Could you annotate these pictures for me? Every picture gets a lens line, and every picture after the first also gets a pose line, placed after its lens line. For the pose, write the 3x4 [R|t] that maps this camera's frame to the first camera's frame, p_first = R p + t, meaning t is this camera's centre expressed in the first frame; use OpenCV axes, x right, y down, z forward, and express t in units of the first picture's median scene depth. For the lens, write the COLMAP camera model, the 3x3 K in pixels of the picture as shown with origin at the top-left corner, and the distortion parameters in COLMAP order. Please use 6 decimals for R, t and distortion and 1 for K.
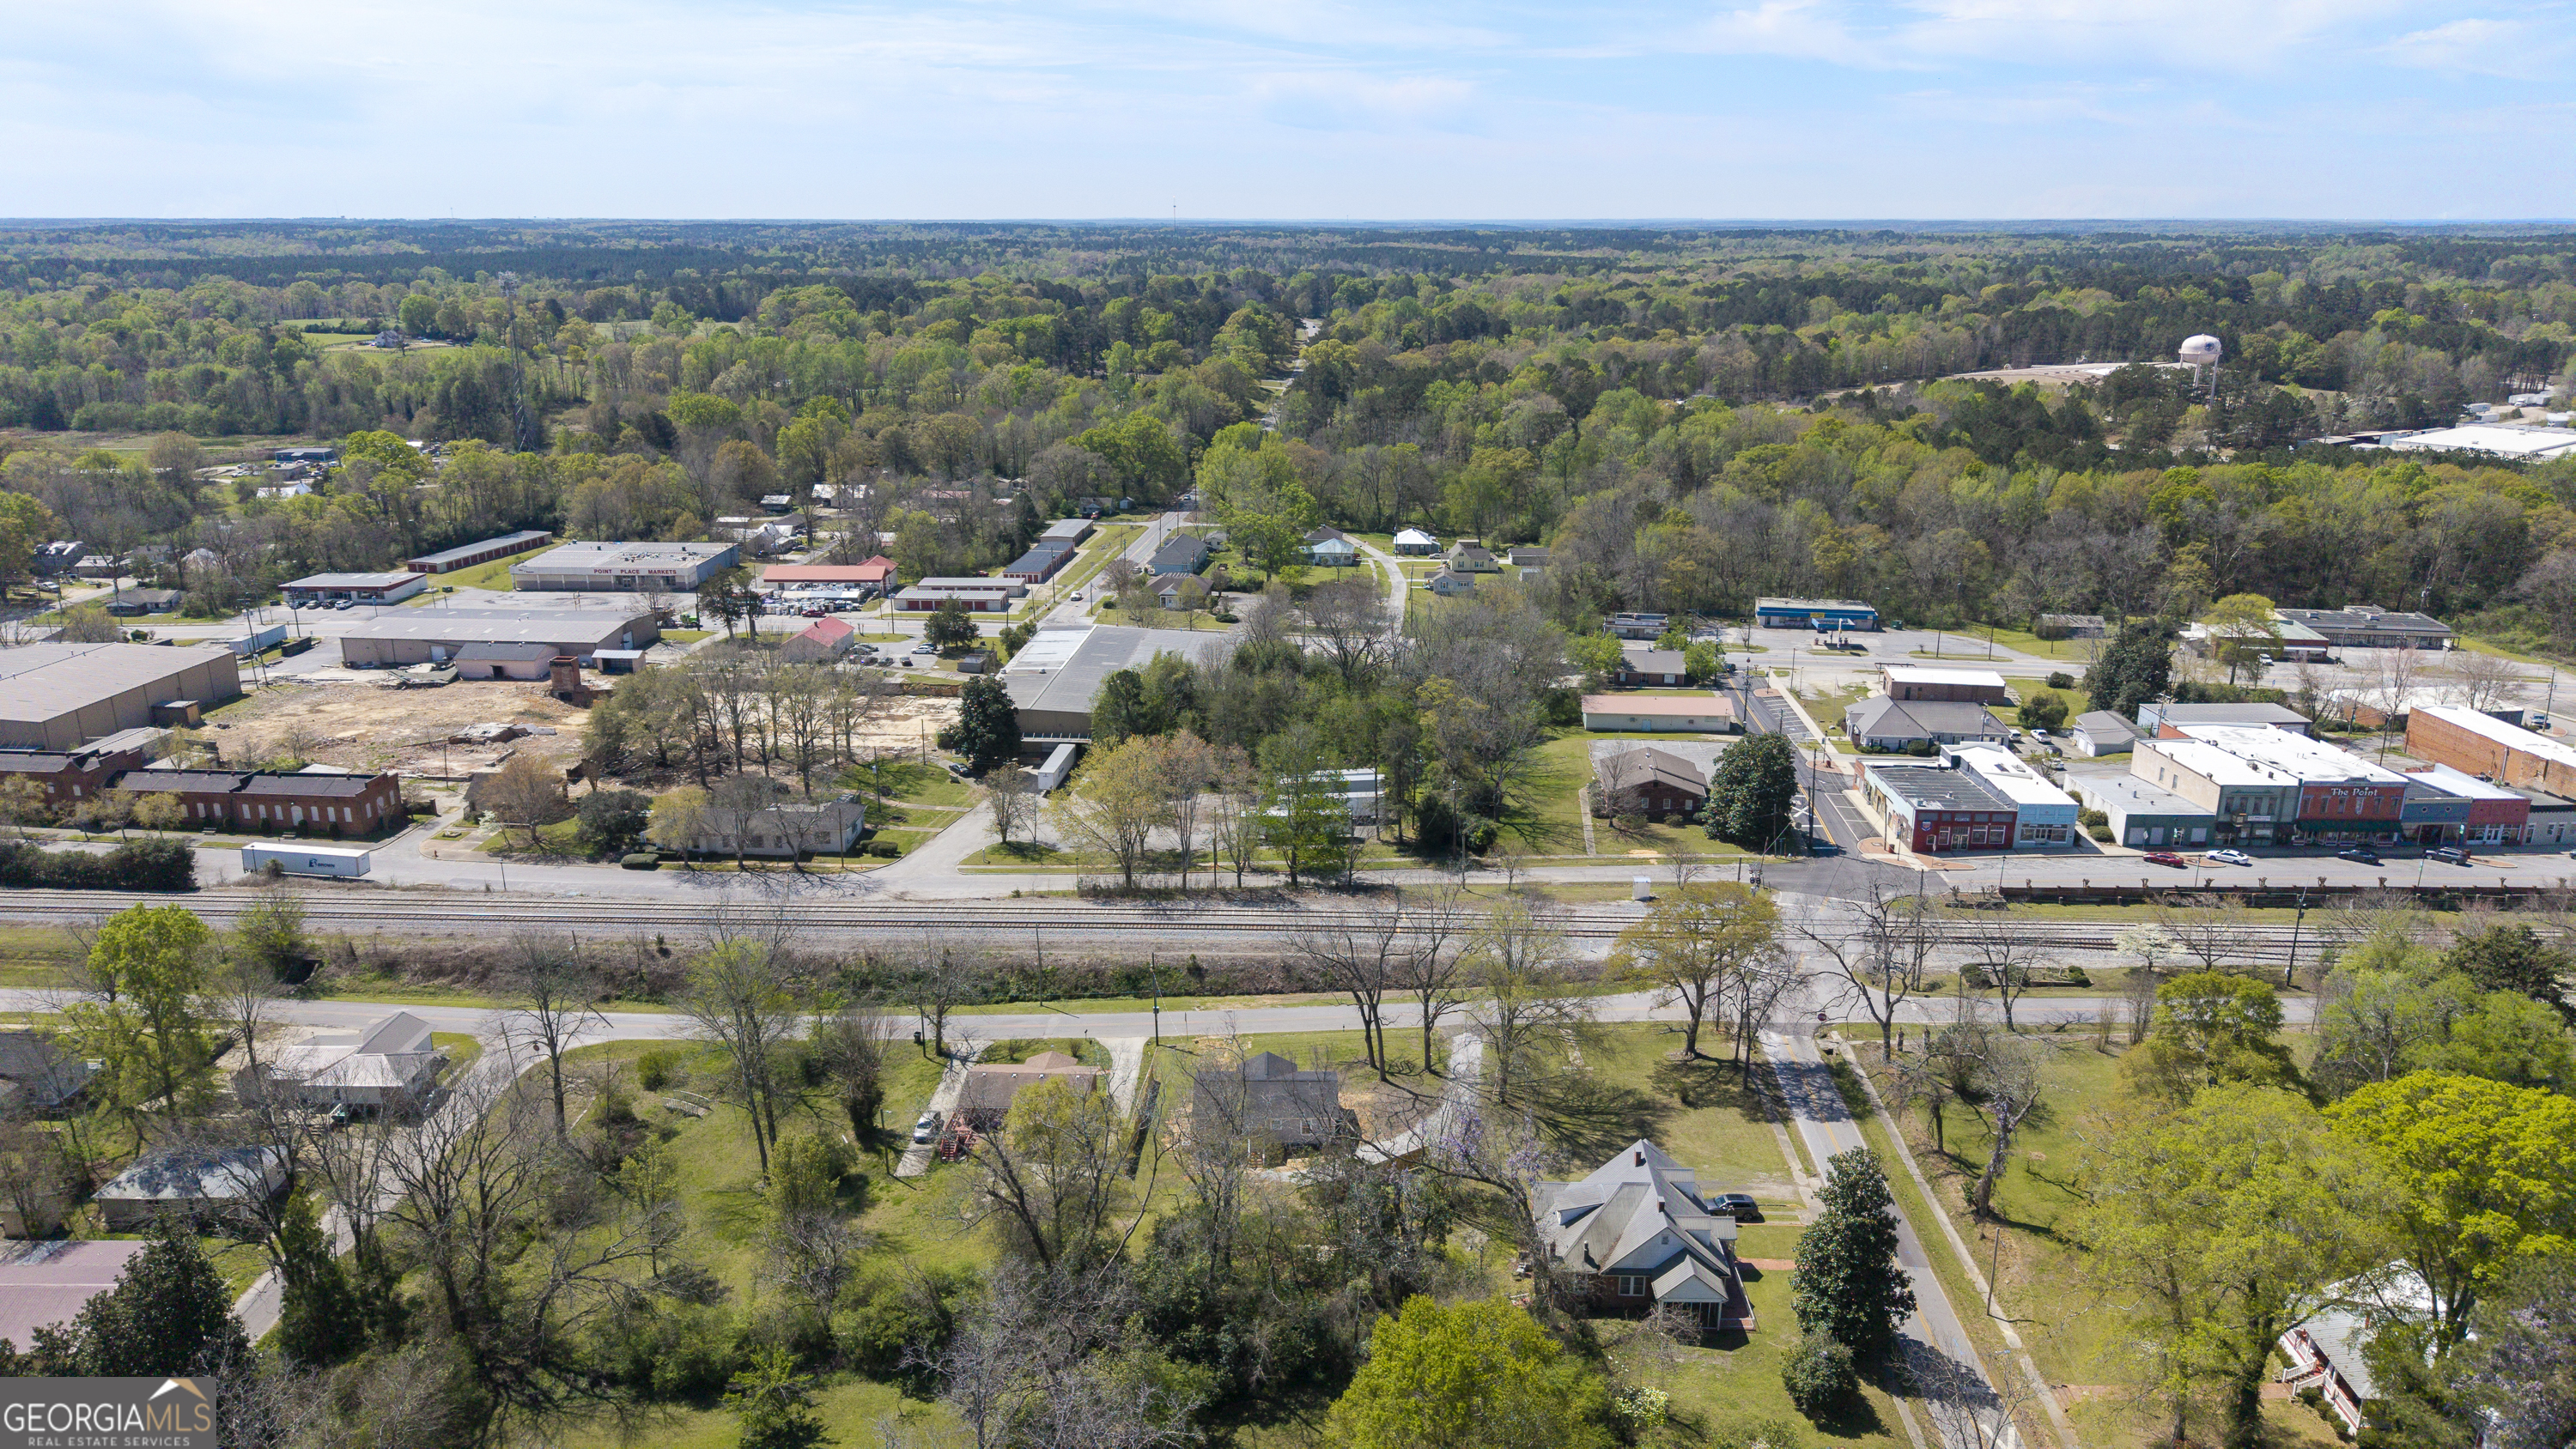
lens RADIAL K [[1706.3, 0, 1291.0], [0, 1706.3, 727.9], [0, 0, 1]] dist [0.072350, -0.103692]
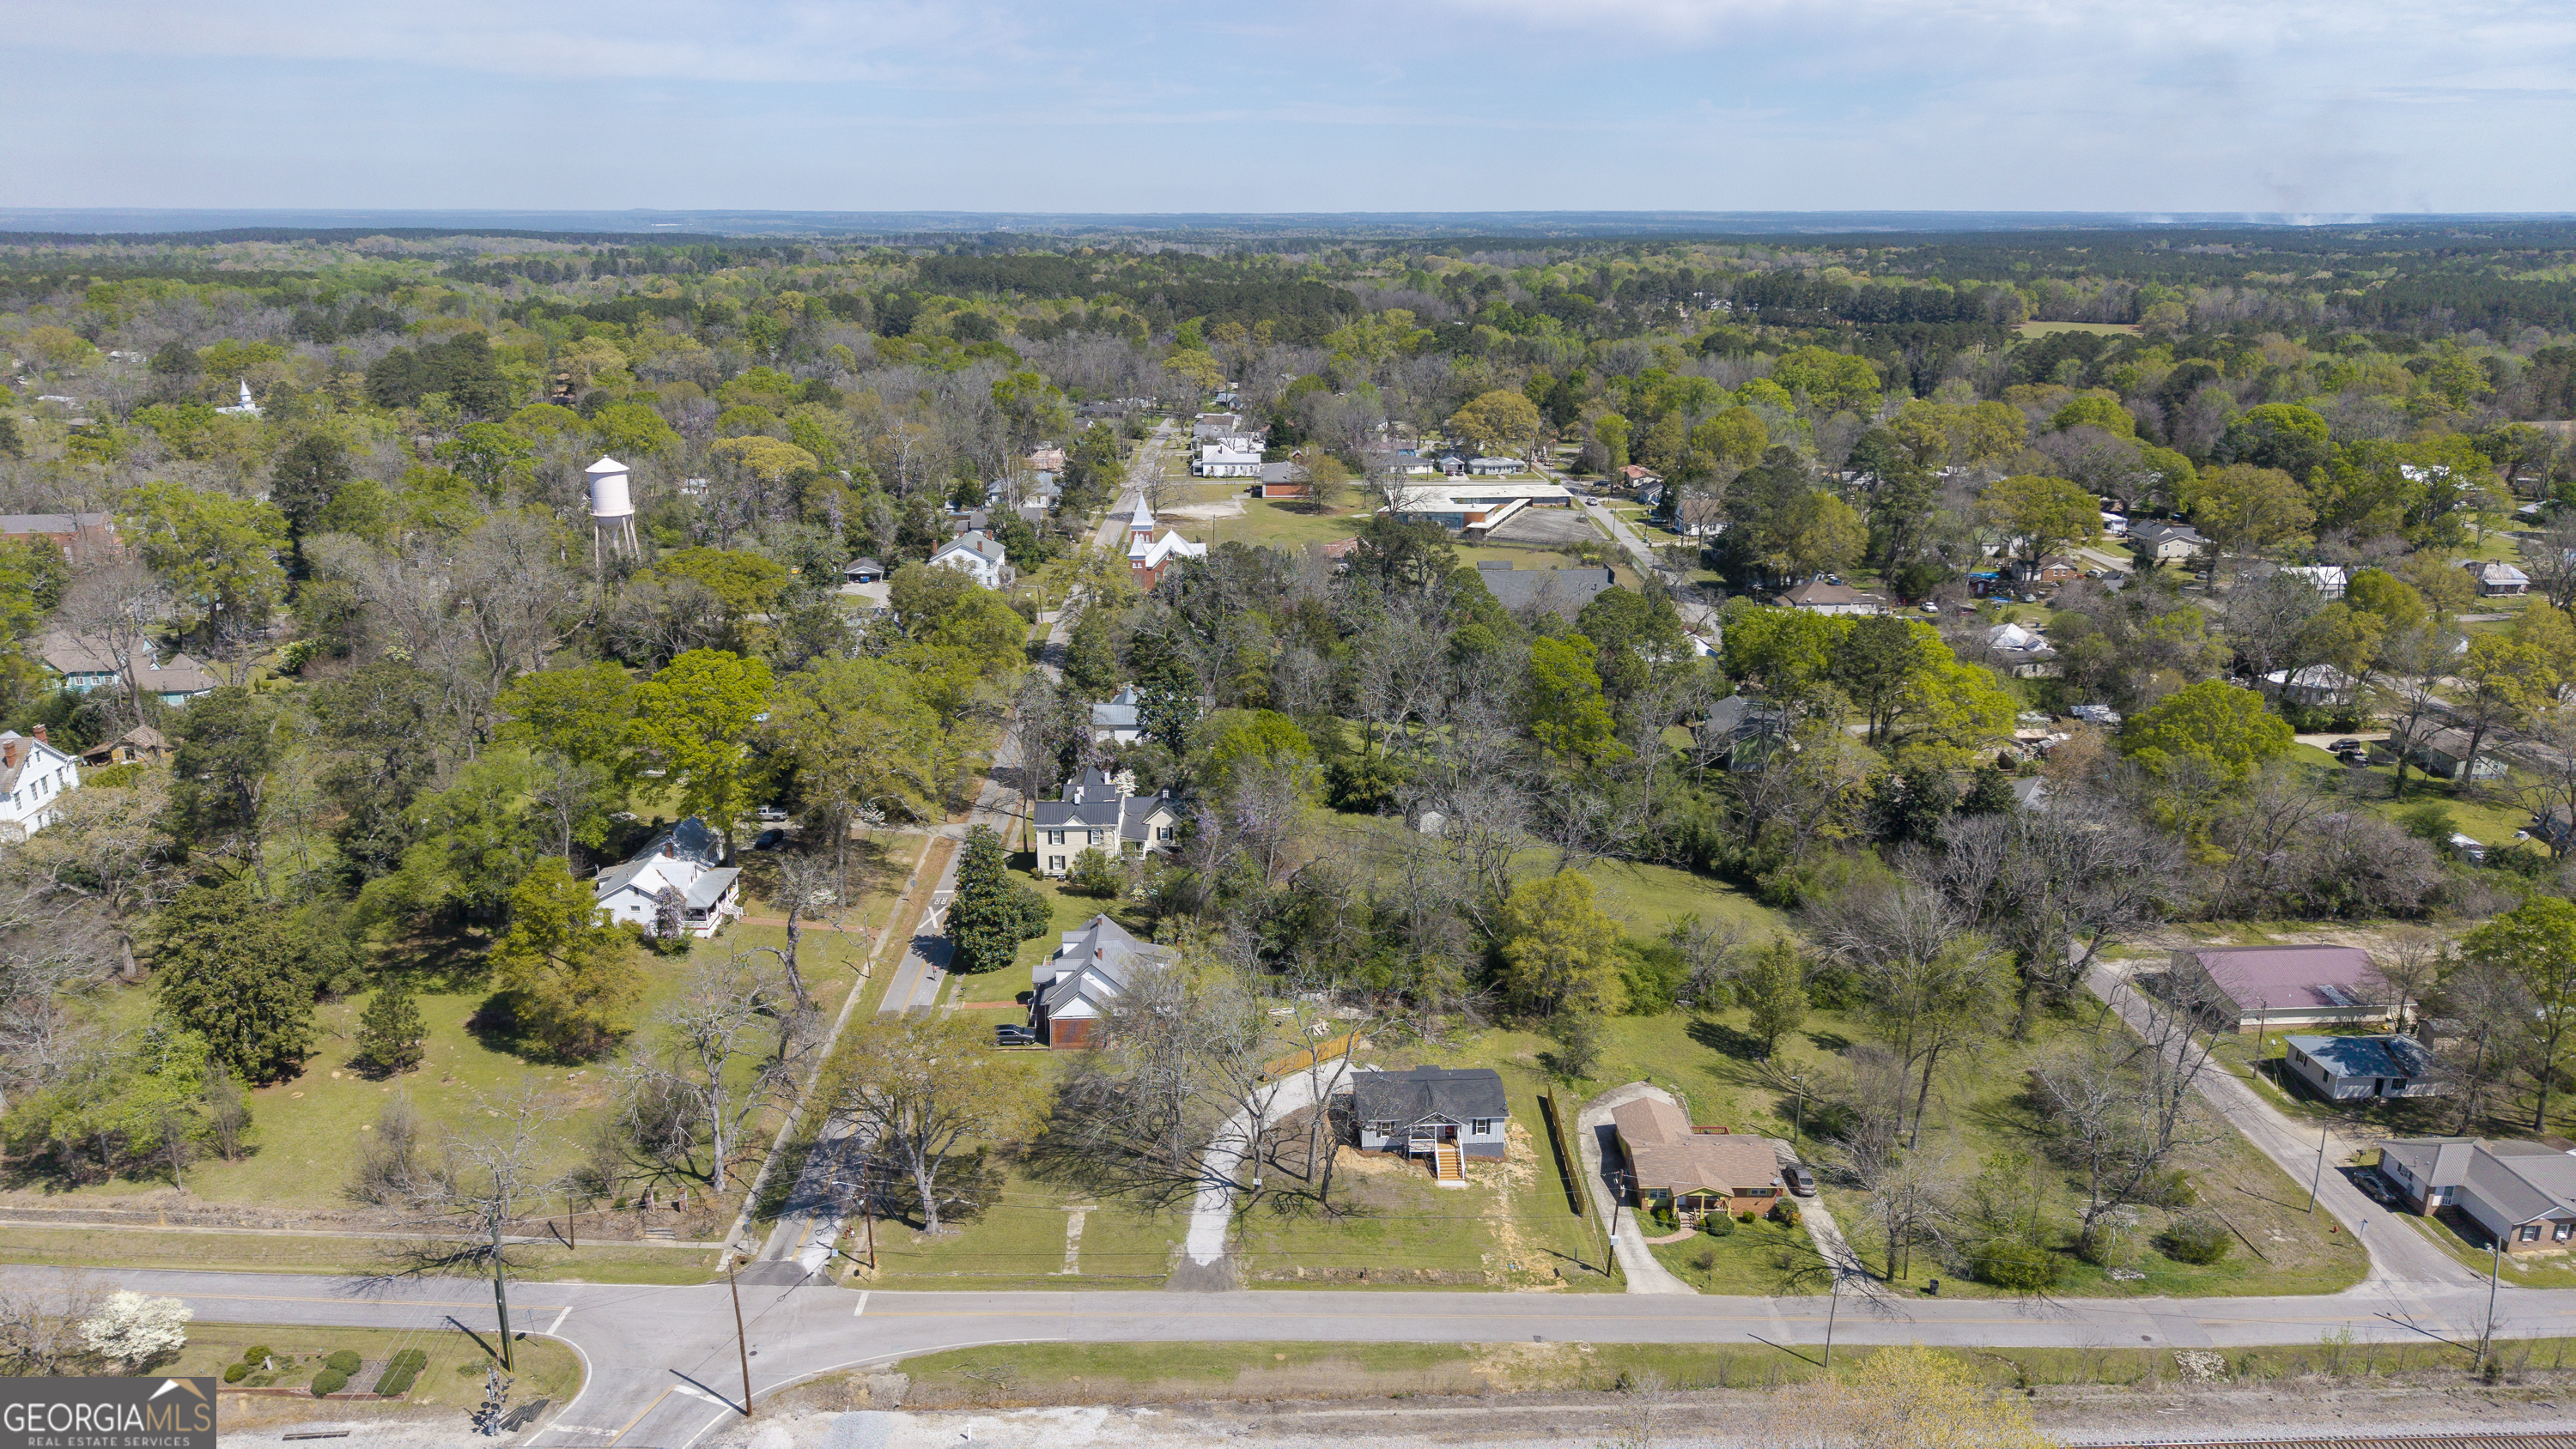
lens RADIAL K [[1709.9, 0, 1294.5], [0, 1709.9, 723.4], [0, 0, 1]] dist [0.014742, -0.002622]
pose [[-0.997205, 0.014035, -0.073379, 0.085428], [-0.028668, 0.835115, 0.549328, -0.329265], [0.068990, 0.549896, -0.832379, 1.119587]]
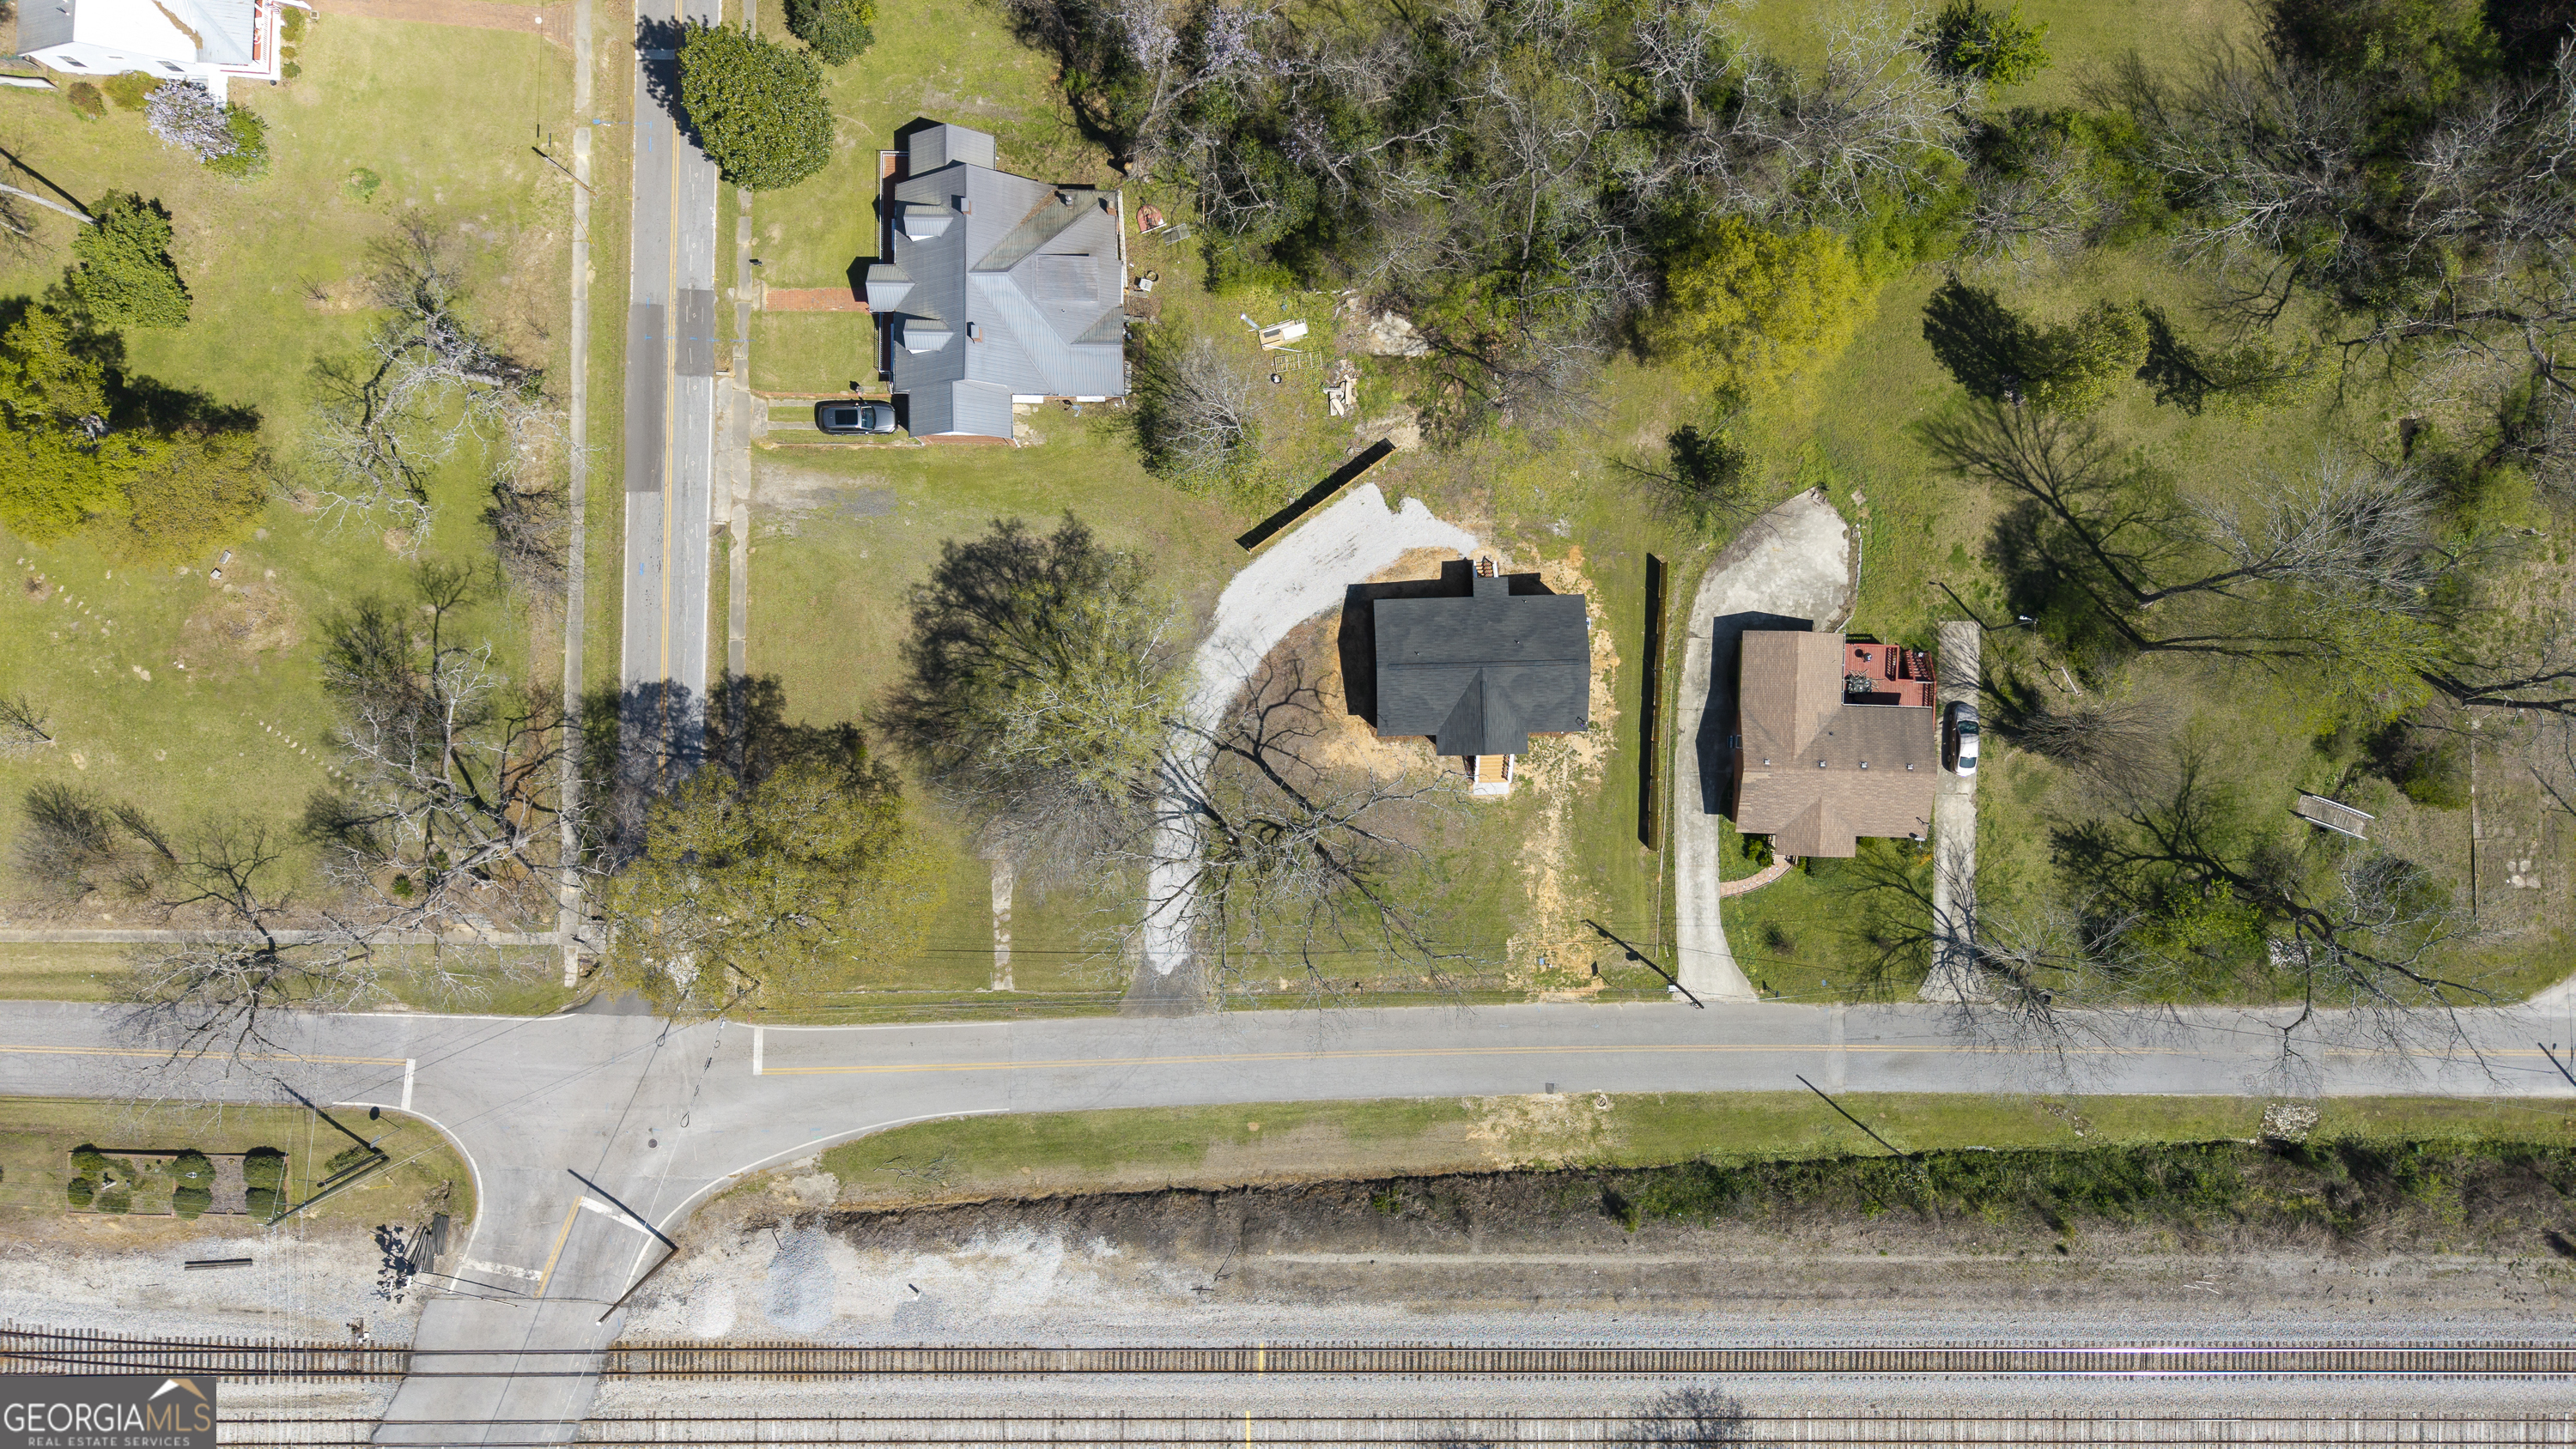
lens RADIAL K [[1706.3, 0, 1291.0], [0, 1706.3, 727.9], [0, 0, 1]] dist [0.072350, -0.103692]
pose [[-0.999225, 0.031328, -0.023830, 0.051222], [-0.031795, -0.285502, 0.957851, -0.293636], [0.023204, 0.957866, 0.286277, 0.548560]]
